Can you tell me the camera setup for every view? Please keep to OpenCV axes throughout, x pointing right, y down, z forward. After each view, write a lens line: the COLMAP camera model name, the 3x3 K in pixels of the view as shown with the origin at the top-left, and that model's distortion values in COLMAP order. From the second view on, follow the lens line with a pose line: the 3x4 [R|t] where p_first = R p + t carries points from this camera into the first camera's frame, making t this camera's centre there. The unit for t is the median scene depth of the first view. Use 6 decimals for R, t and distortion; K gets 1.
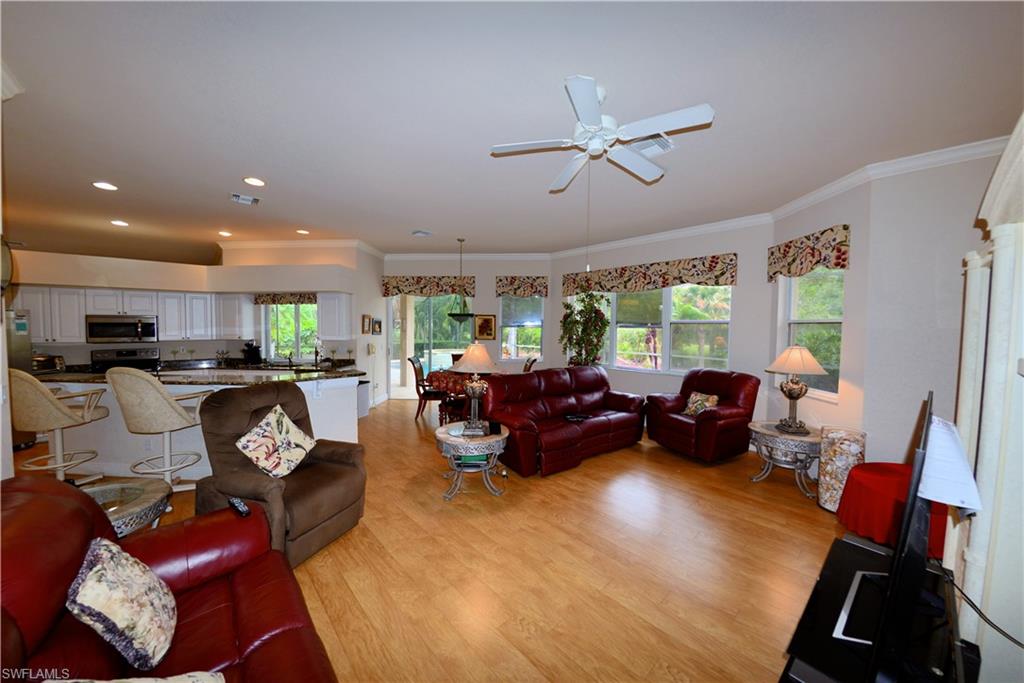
lens RADIAL K [[359.8, 0, 510.7], [0, 359.8, 339.4], [0, 0, 1]] dist [-0.022311, -0.000116]
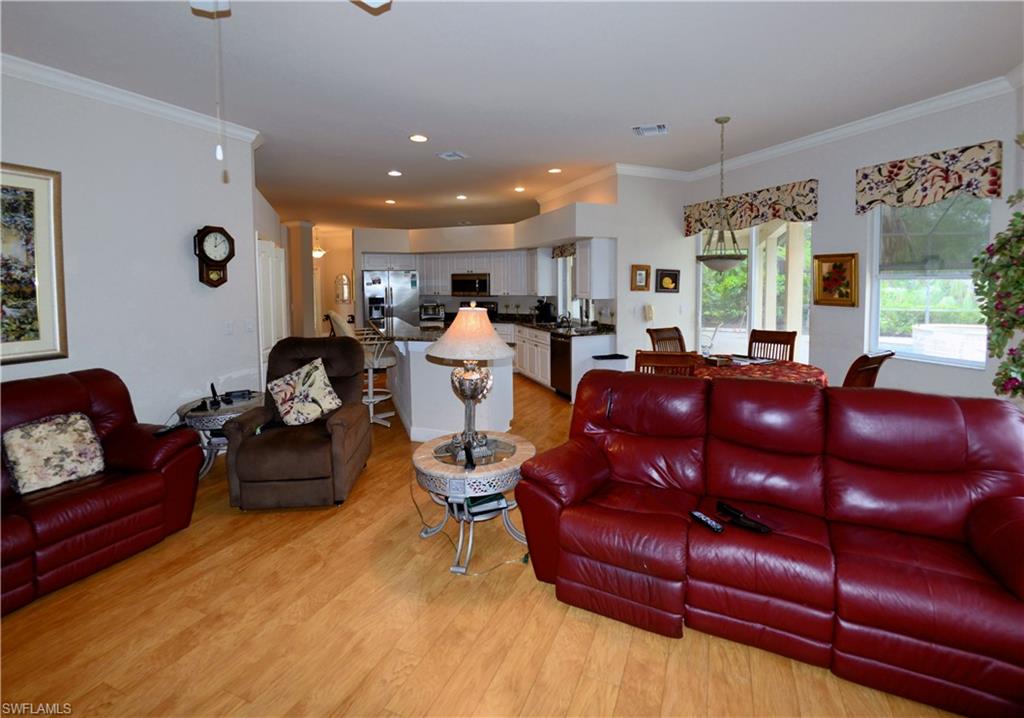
lens RADIAL K [[465.0, 0, 535.6], [0, 465.0, 306.6], [0, 0, 1]] dist [-0.017893, 0.000012]
pose [[0.444547, 0.037736, -0.894960, 0.357352], [-0.022864, 0.999265, 0.030777, -0.009063], [0.895464, 0.006781, 0.445083, 0.419009]]
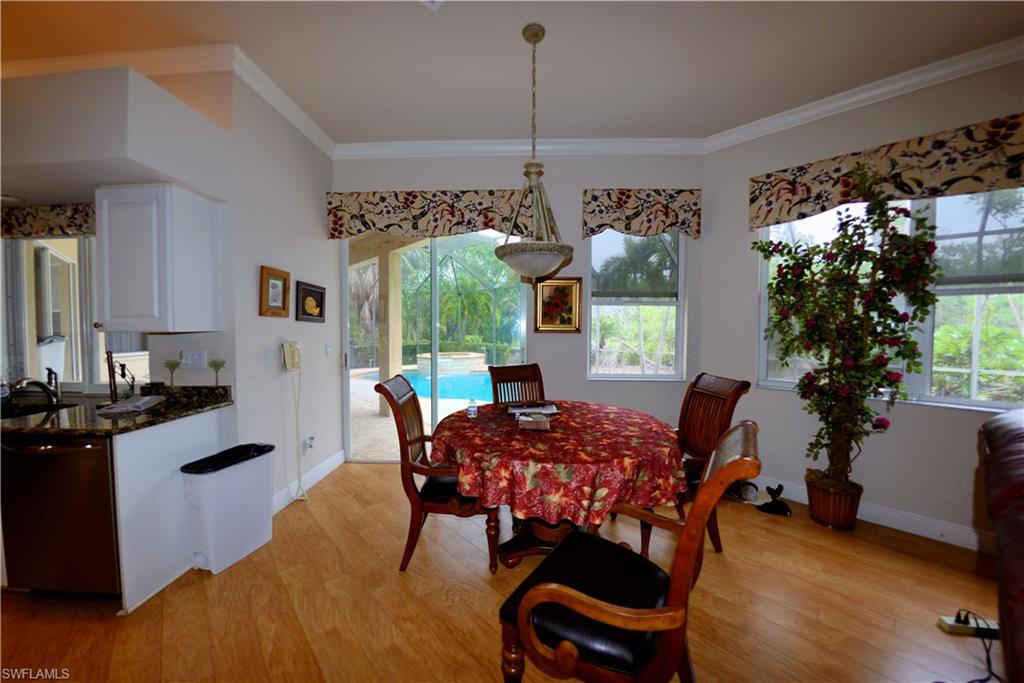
lens RADIAL K [[359.8, 0, 510.7], [0, 359.8, 339.4], [0, 0, 1]] dist [-0.022311, -0.000116]
pose [[0.999669, -0.006450, 0.024886, -0.164117], [0.006499, 0.999977, -0.001902, 0.011455], [-0.024873, 0.002063, 0.999688, 0.639168]]
